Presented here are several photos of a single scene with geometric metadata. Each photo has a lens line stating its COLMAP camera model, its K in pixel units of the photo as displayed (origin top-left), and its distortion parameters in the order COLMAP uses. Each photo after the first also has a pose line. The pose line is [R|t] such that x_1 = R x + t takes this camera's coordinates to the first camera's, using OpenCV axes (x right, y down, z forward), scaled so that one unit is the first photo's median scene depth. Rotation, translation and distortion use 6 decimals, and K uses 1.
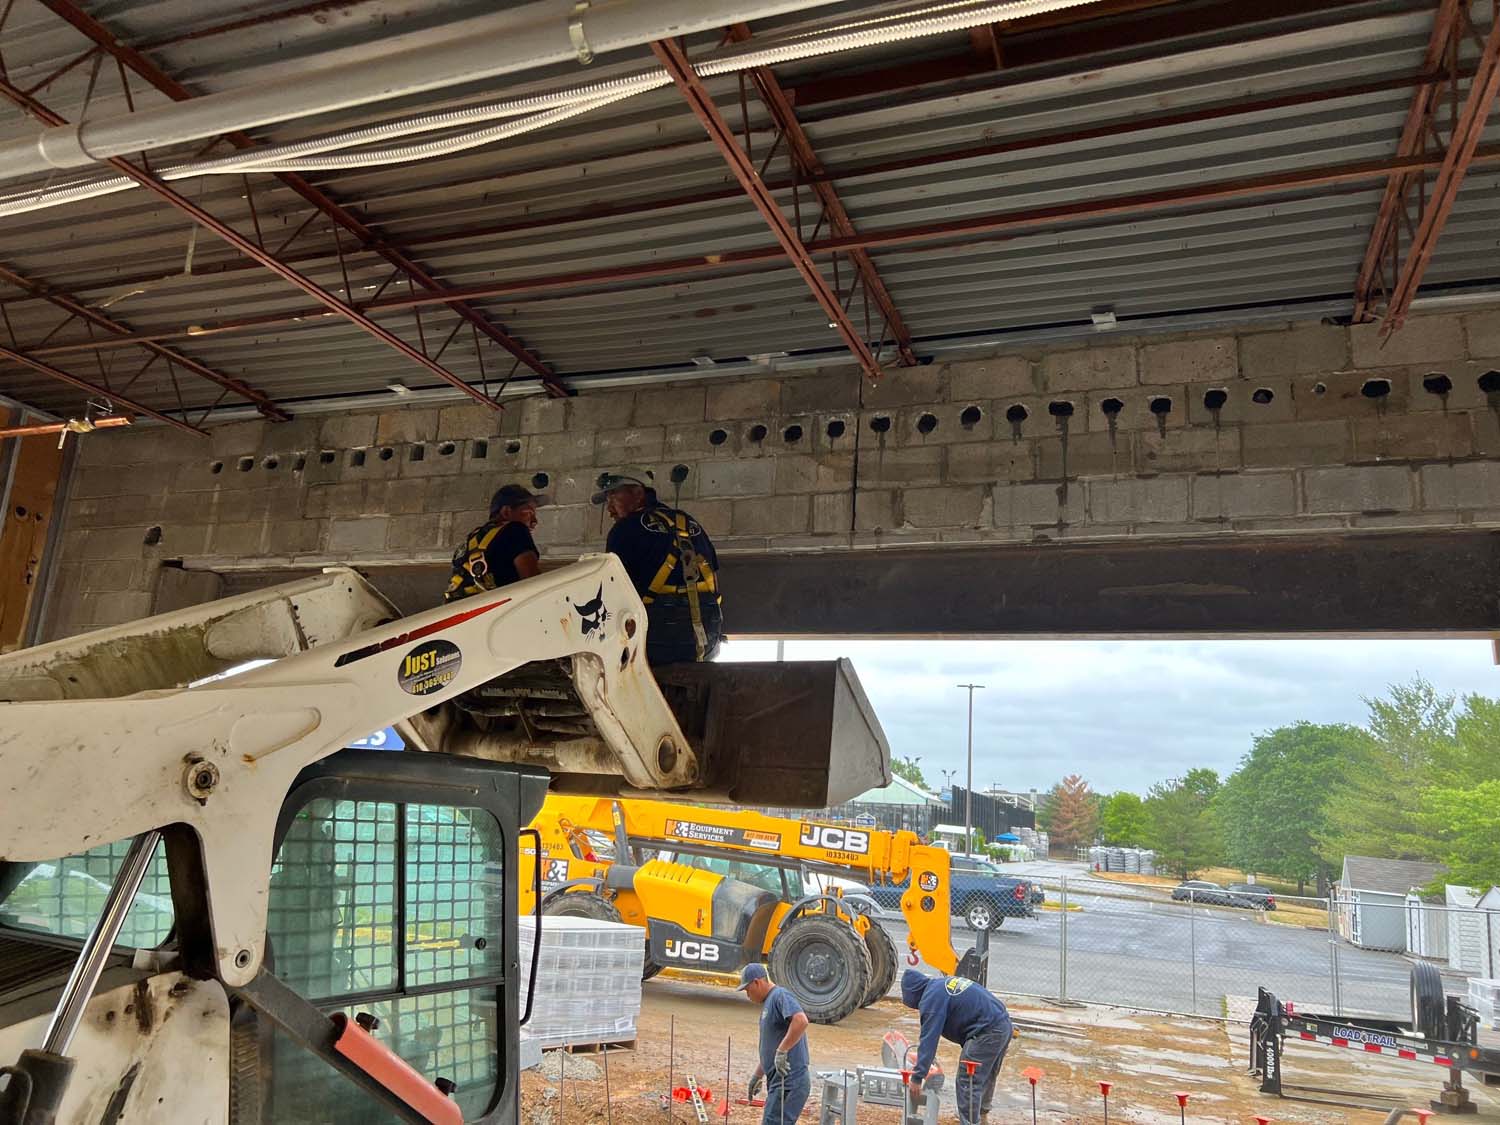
lens RADIAL K [[1138.5, 0, 751.5], [0, 1138.5, 574.0], [0, 0, 1]] dist [0.019812, -0.003194]
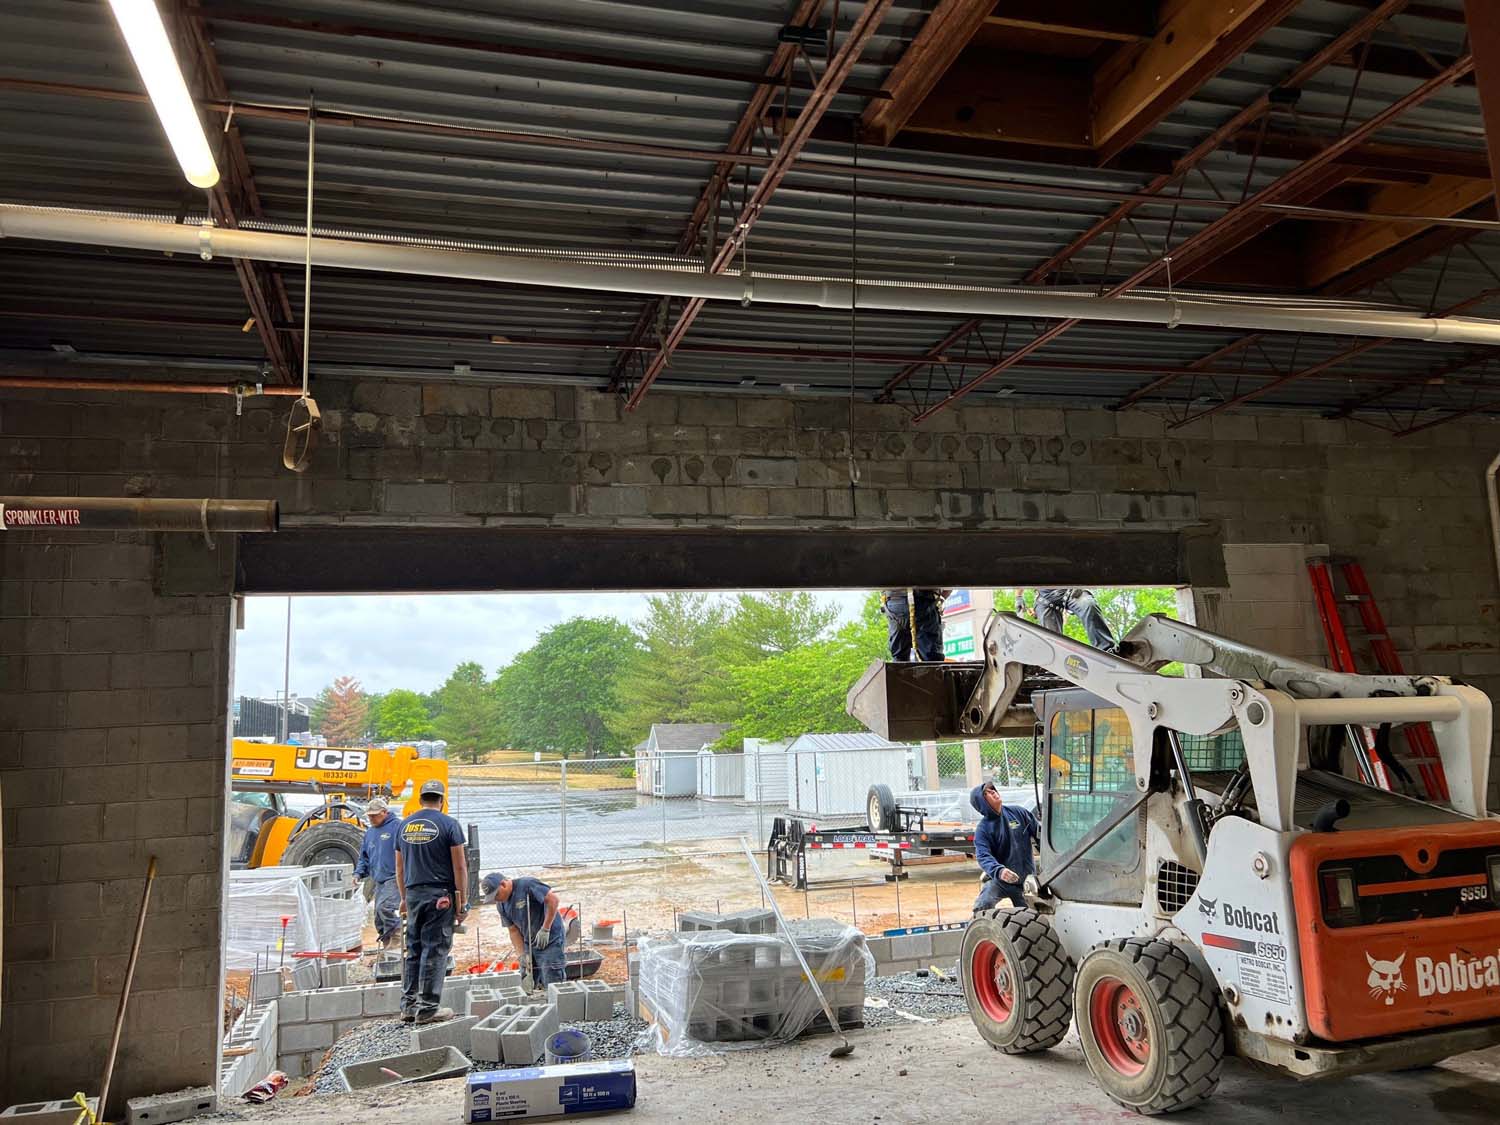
lens RADIAL K [[1129.5, 0, 750.0], [0, 1129.5, 562.5], [0, 0, 1]] dist [0.049406, -0.005757]
pose [[0.797967, -0.006306, 0.602669, -0.730073], [-0.040718, 0.997096, 0.064347, -0.054573], [-0.601325, -0.075887, 0.795393, -0.057336]]
